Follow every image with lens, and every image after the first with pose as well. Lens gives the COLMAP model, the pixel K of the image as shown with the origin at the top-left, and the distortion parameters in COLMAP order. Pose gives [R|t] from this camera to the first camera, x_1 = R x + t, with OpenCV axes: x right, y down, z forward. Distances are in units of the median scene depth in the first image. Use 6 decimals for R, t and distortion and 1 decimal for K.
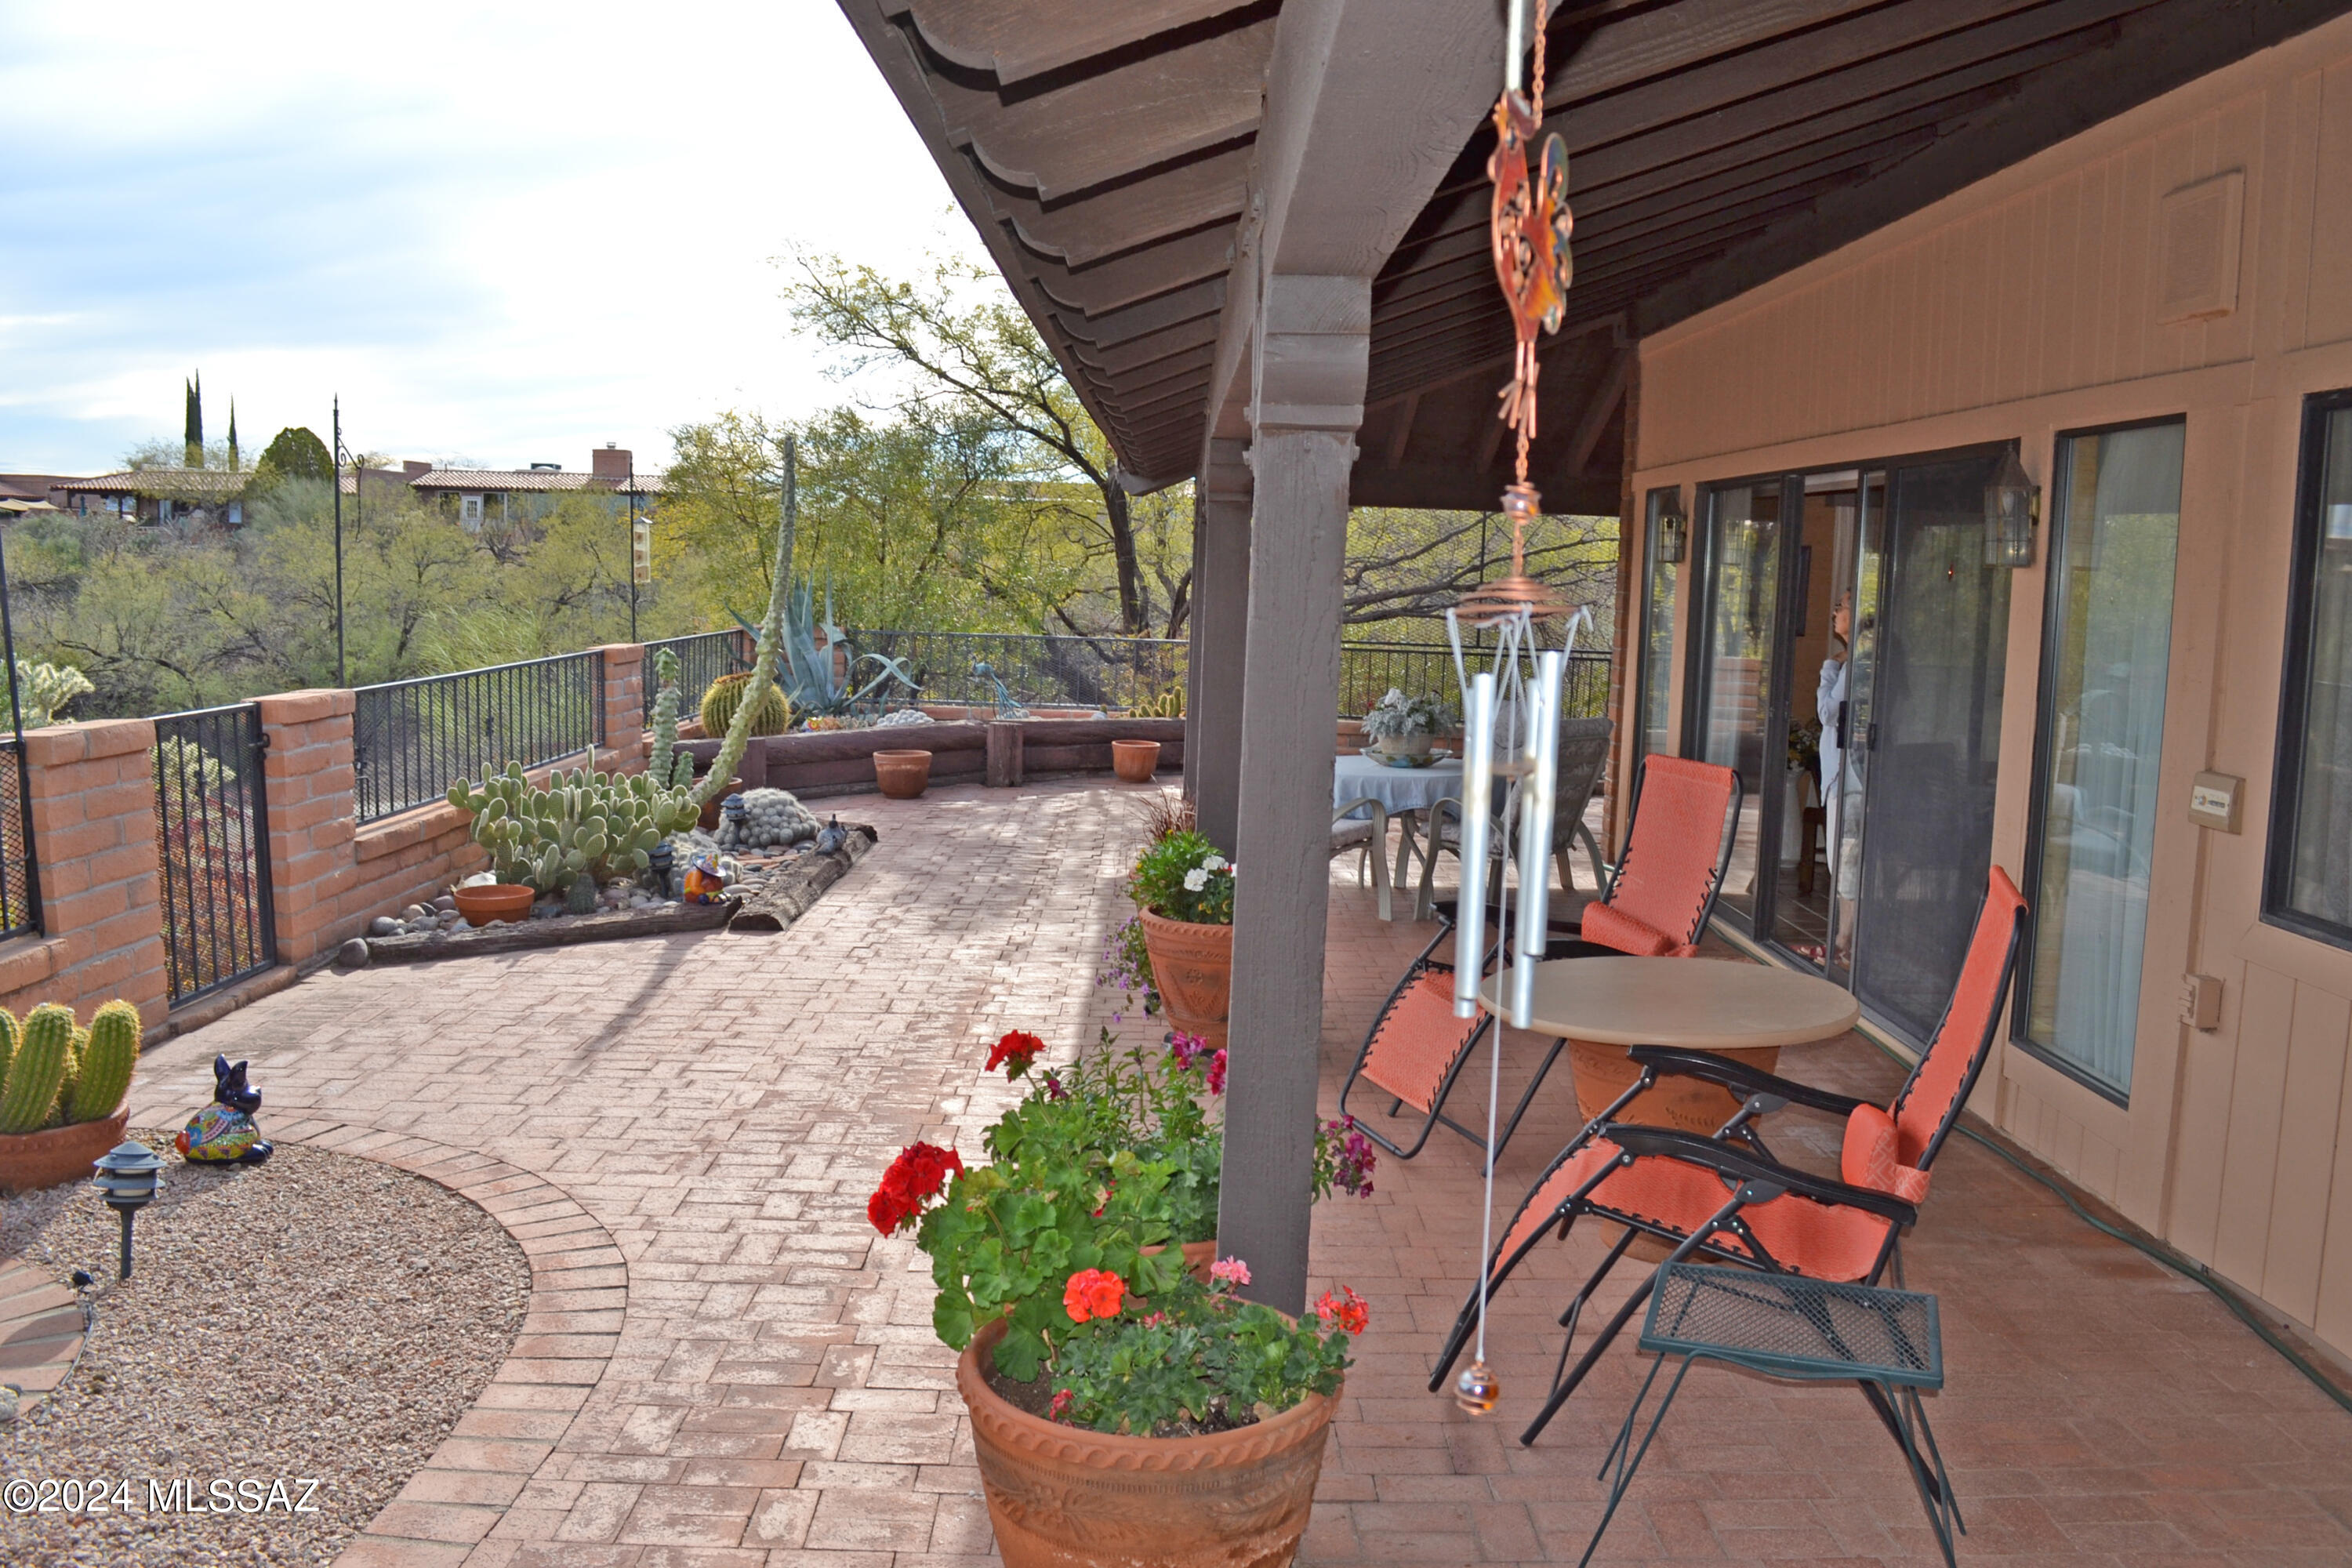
lens RADIAL K [[1909.1, 0, 1176.4], [0, 1909.1, 790.8], [0, 0, 1]] dist [-0.069447, 0.013017]
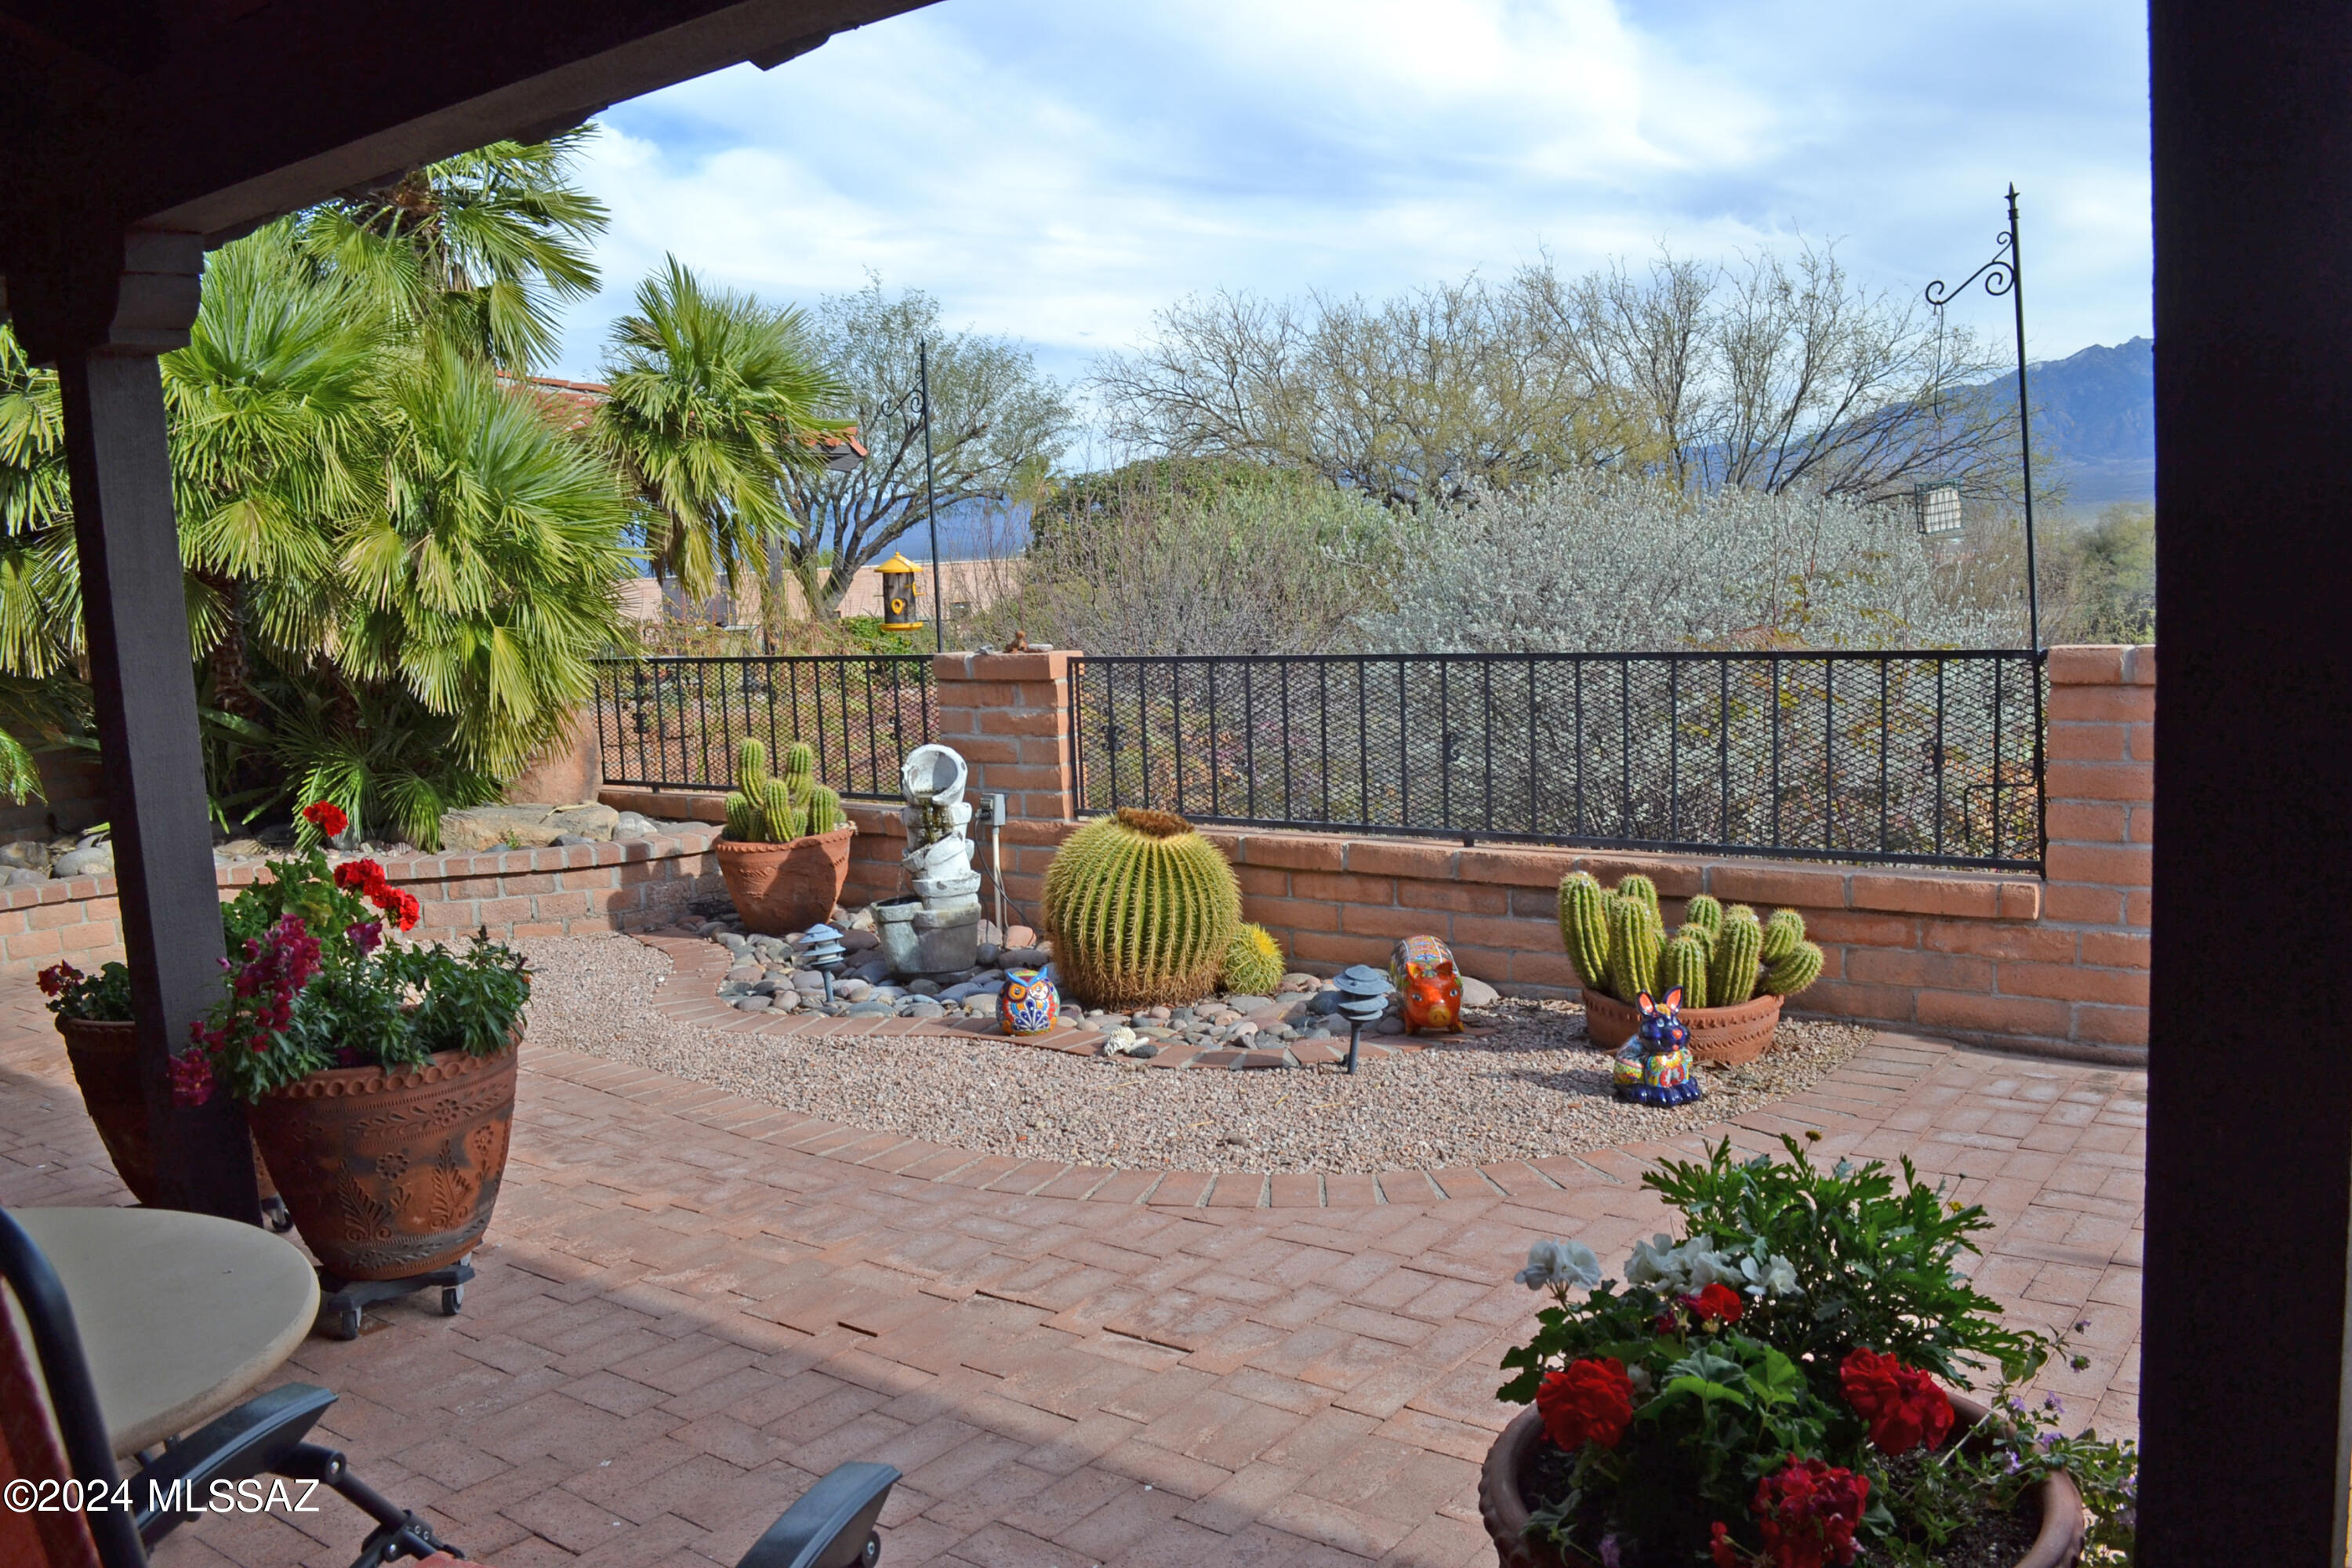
lens RADIAL K [[1909.1, 0, 1178.5], [0, 1909.1, 782.5], [0, 0, 1]] dist [-0.069447, 0.013017]
pose [[-0.612478, 0.110603, -0.782712, 0.407595], [-0.054780, 0.981844, 0.181608, -0.126545], [0.788587, 0.154108, -0.595299, 1.507004]]
